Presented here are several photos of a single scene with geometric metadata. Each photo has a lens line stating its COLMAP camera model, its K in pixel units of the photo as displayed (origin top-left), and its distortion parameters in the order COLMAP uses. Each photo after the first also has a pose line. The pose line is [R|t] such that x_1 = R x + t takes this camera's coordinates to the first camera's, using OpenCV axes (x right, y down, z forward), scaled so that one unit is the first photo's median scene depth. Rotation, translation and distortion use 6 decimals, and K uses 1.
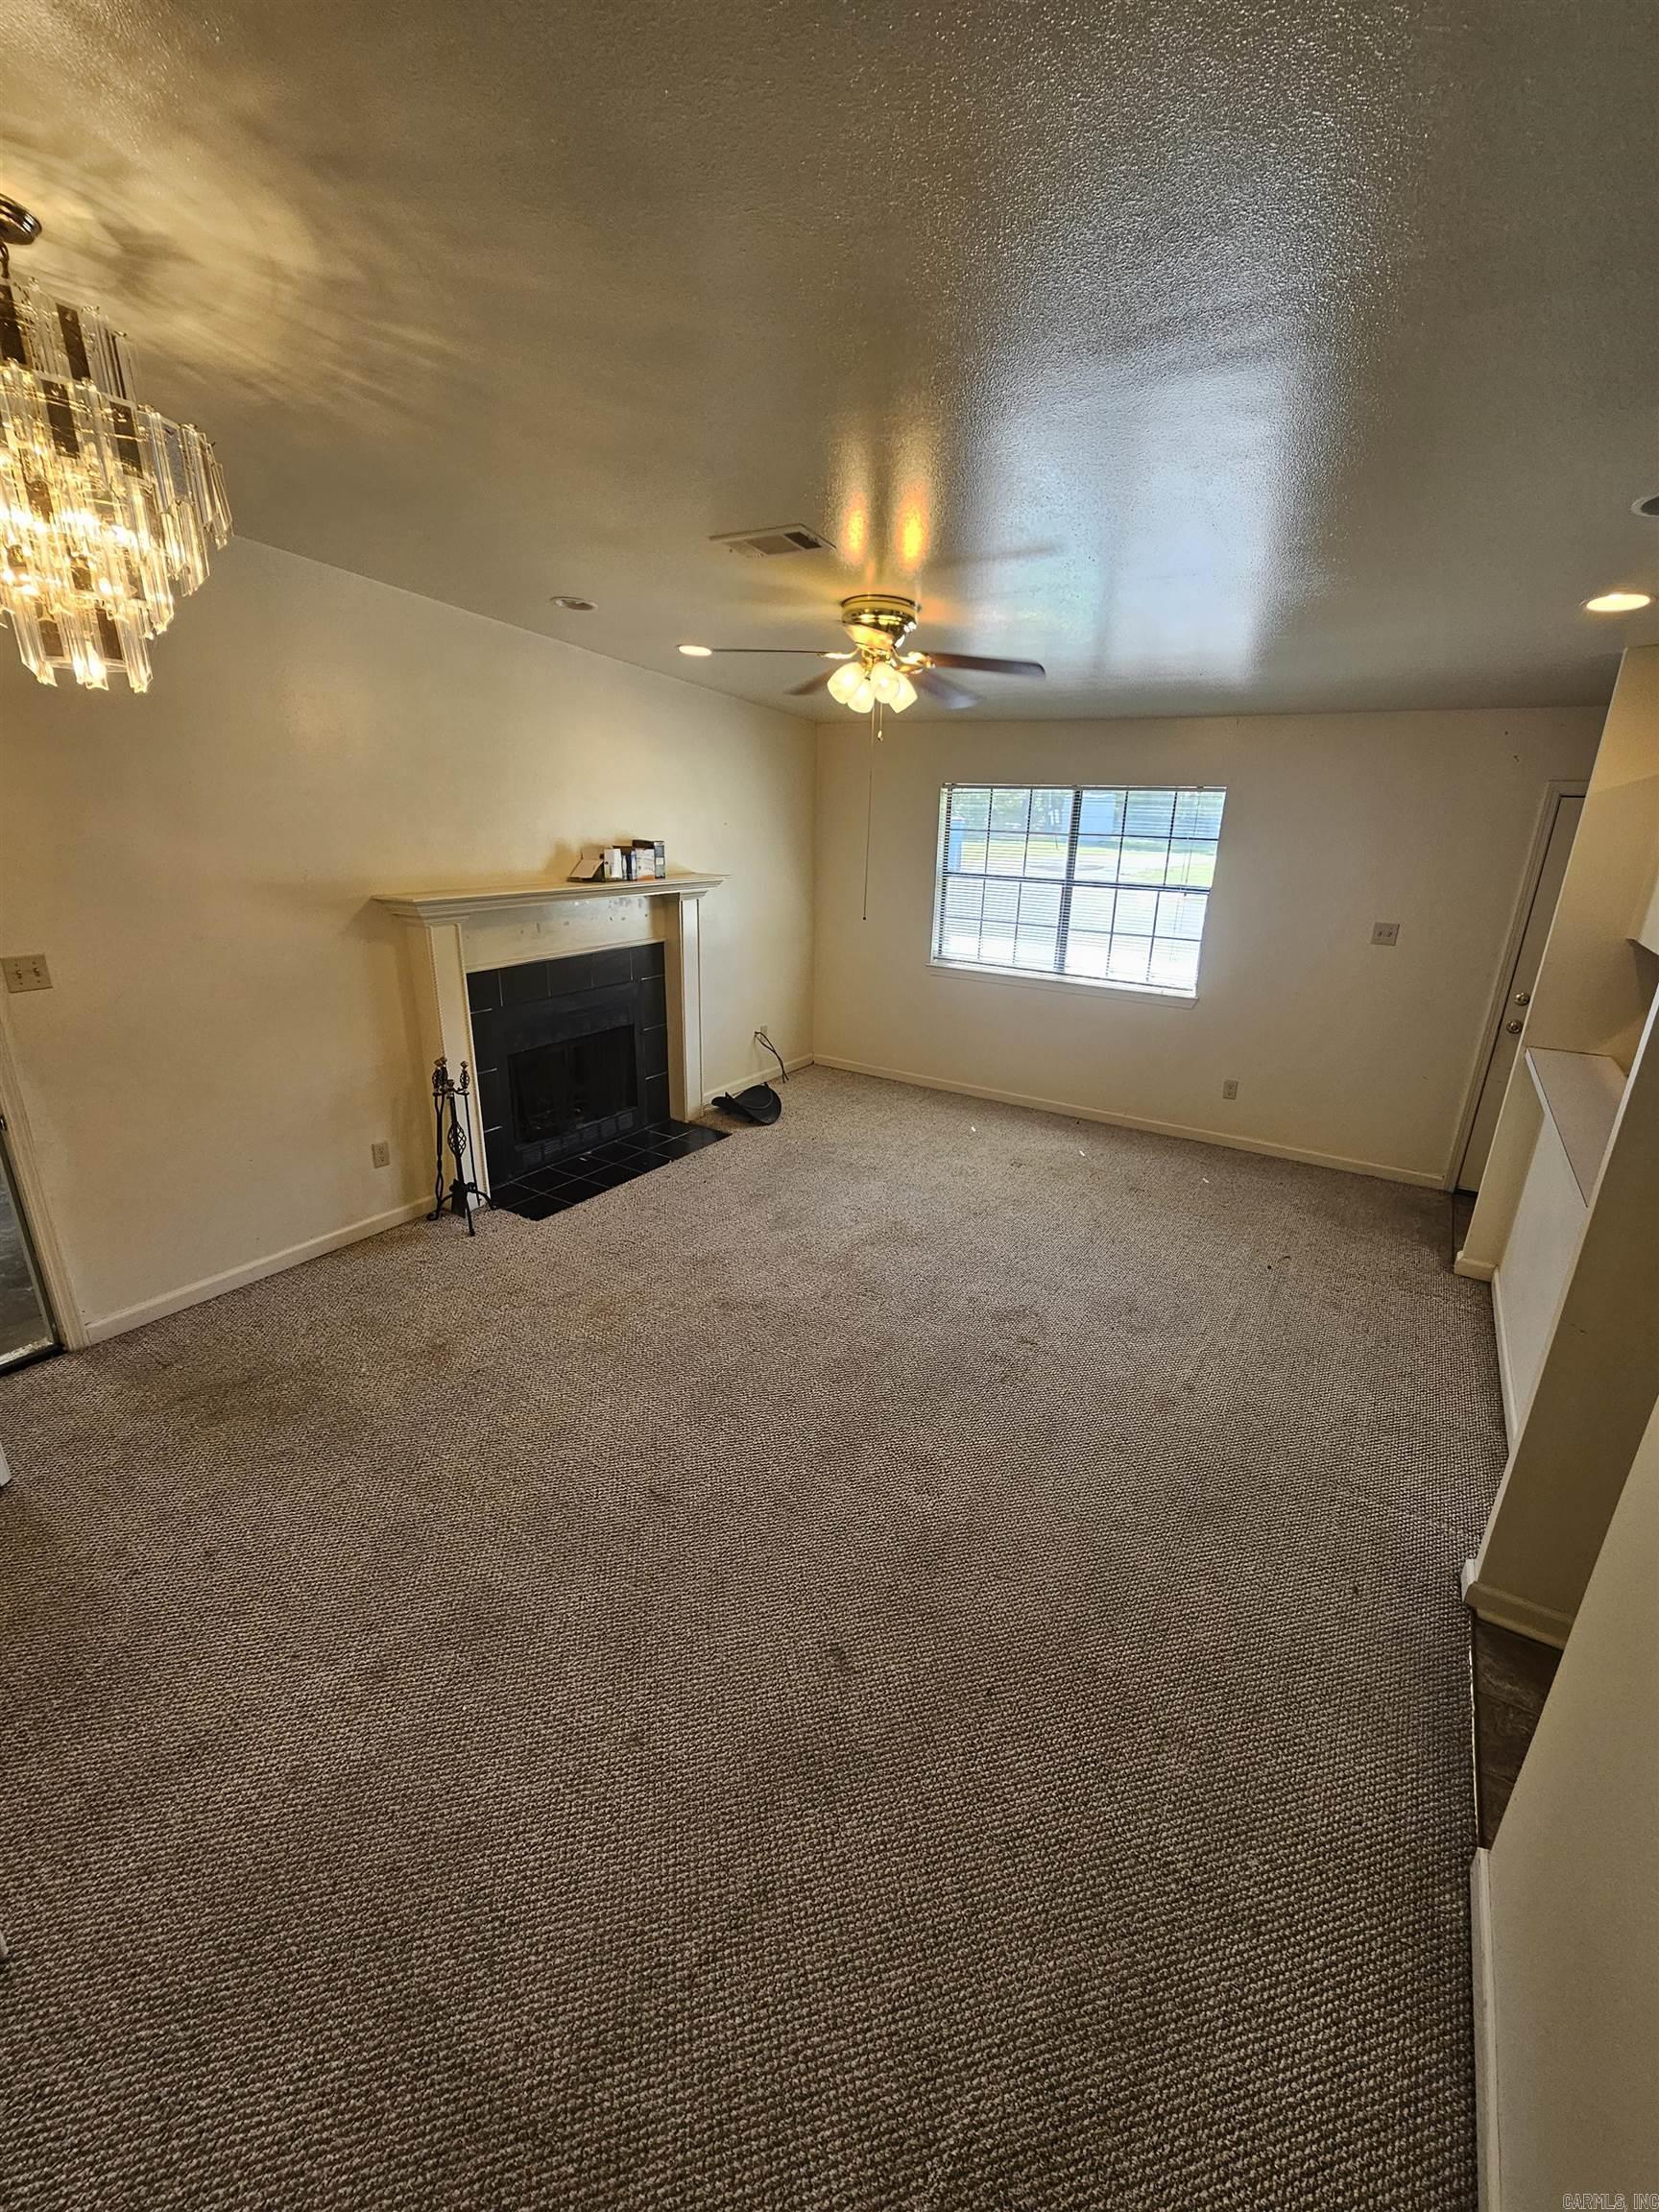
lens RADIAL K [[918.4, 0, 829.3], [0, 918.4, 1117.2], [0, 0, 1]] dist [0.000390, 0.000440]
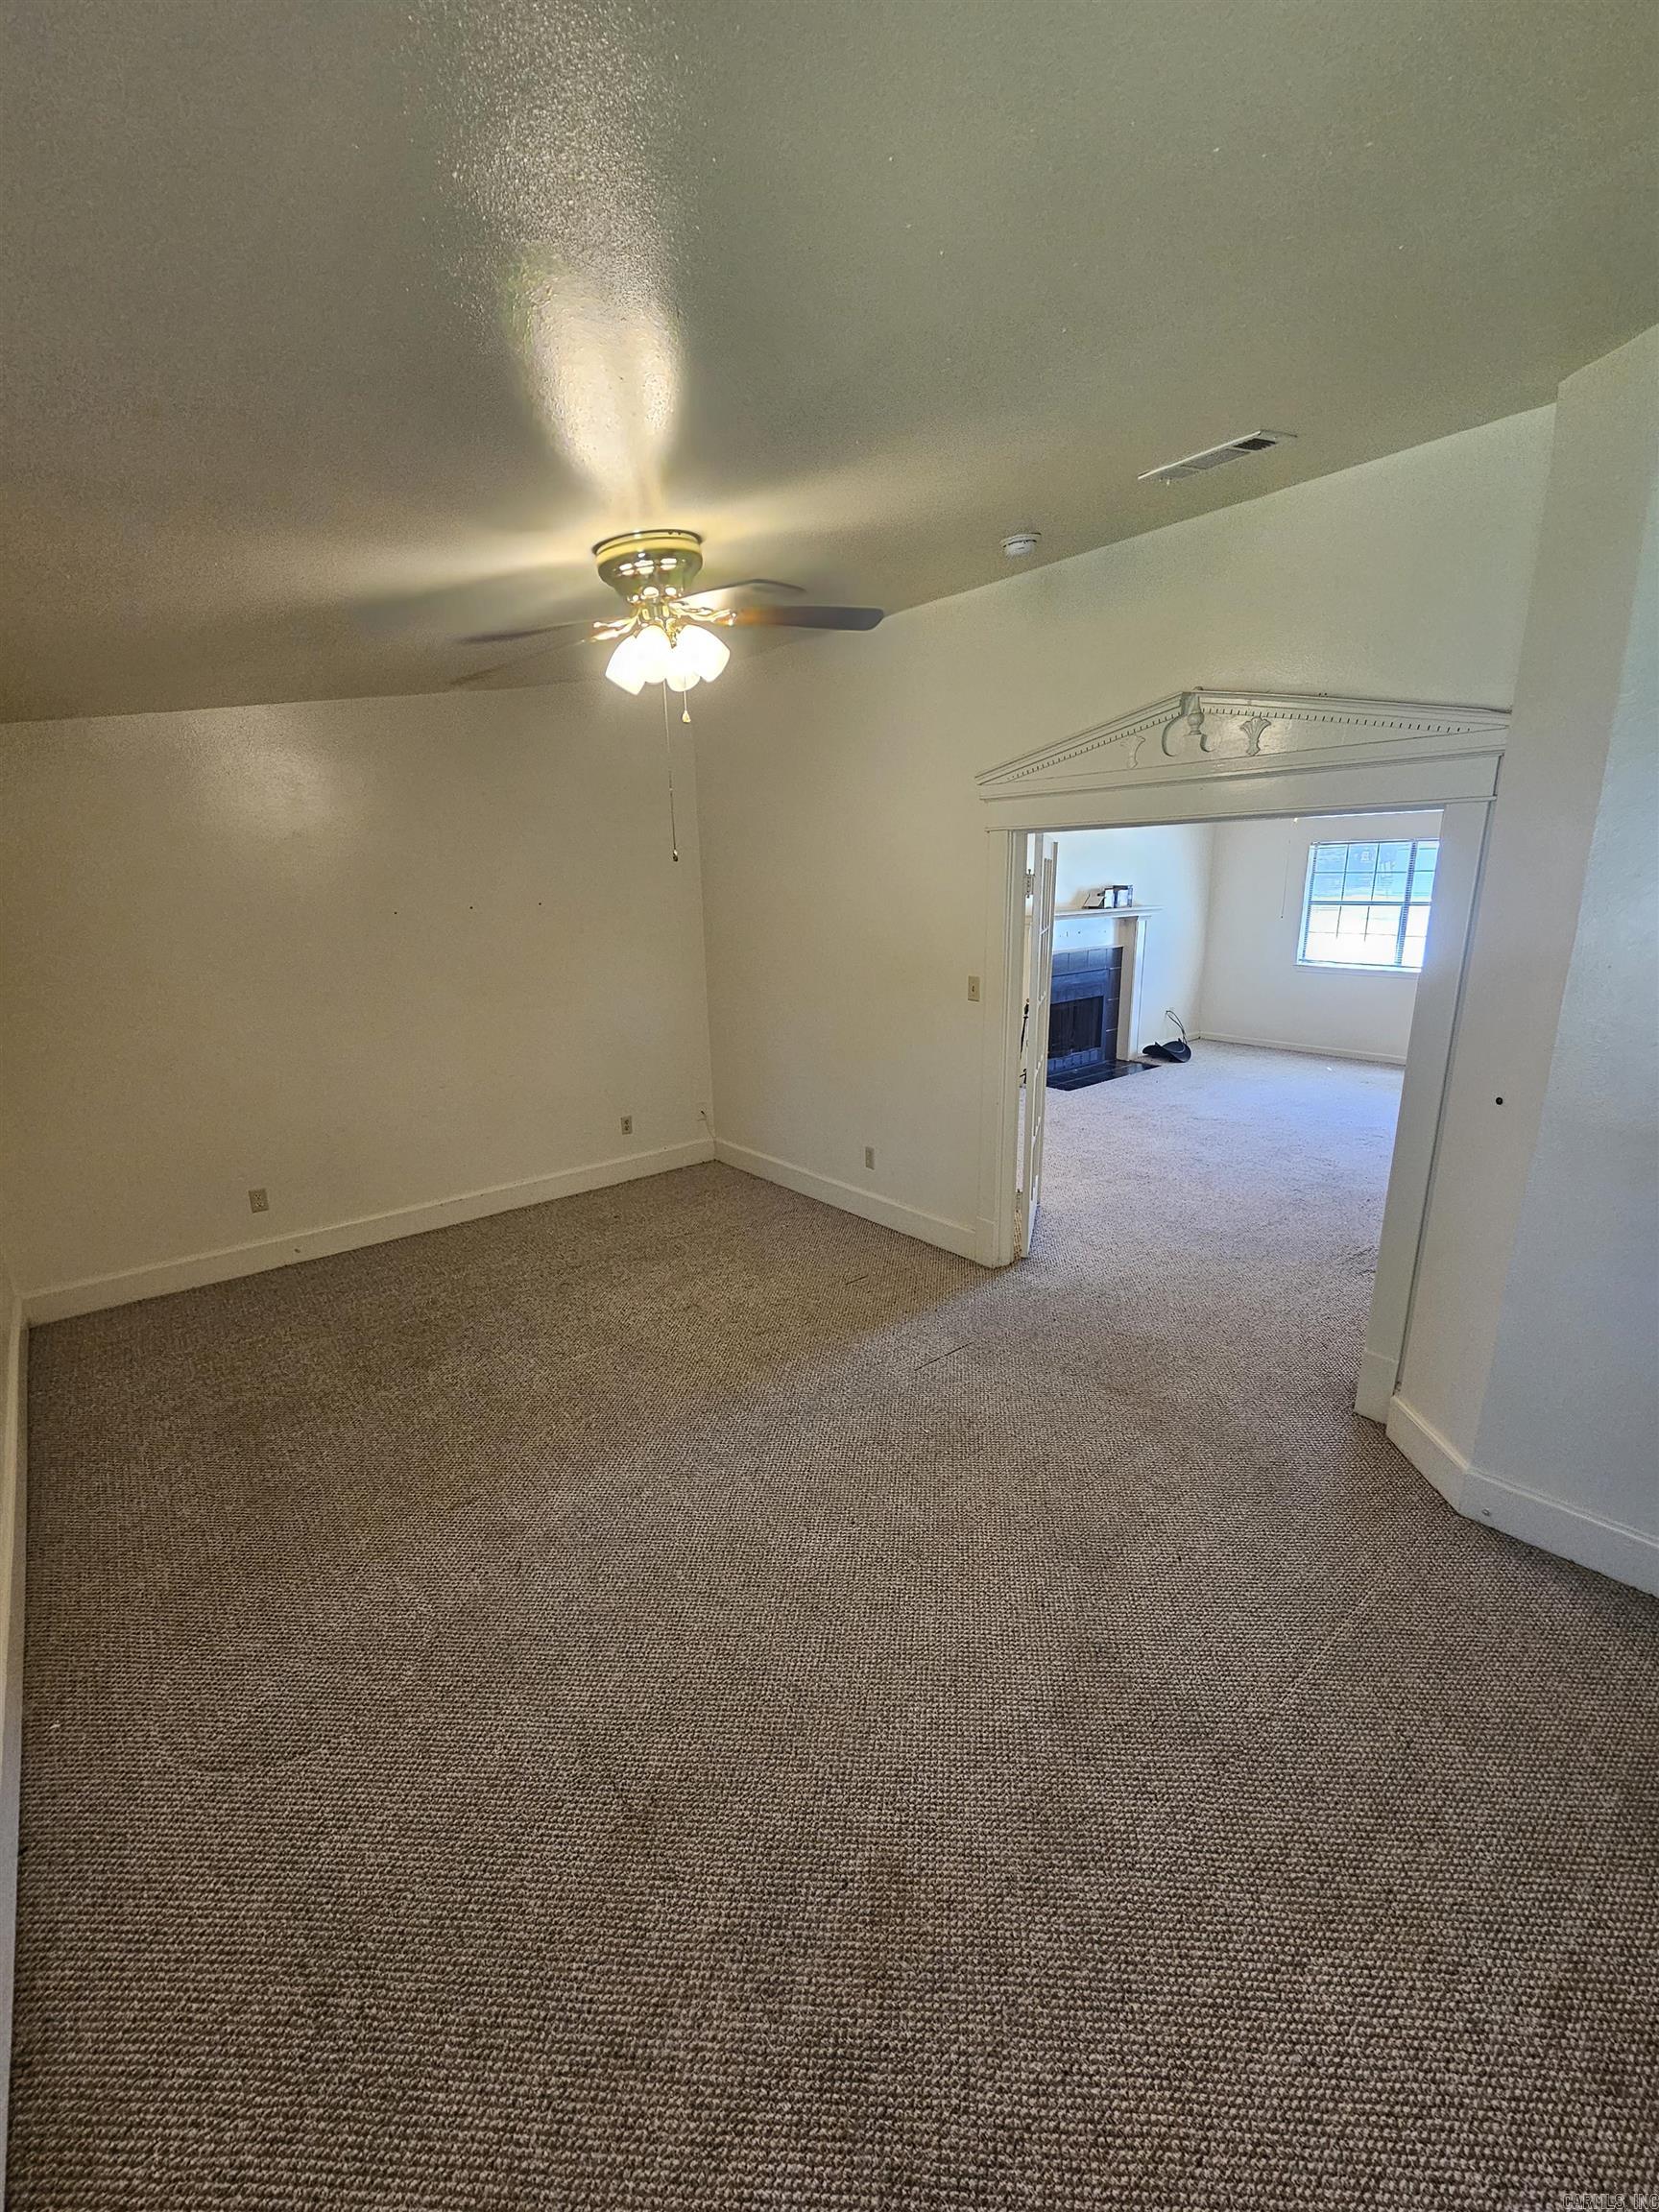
lens RADIAL K [[918.4, 0, 829.3], [0, 918.4, 1117.2], [0, 0, 1]] dist [0.000390, 0.000440]
pose [[0.954787, 0.034005, -0.295340, -0.189234], [-0.054966, 0.996501, -0.062961, 0.246716], [0.292166, 0.076348, 0.953315, -0.696576]]
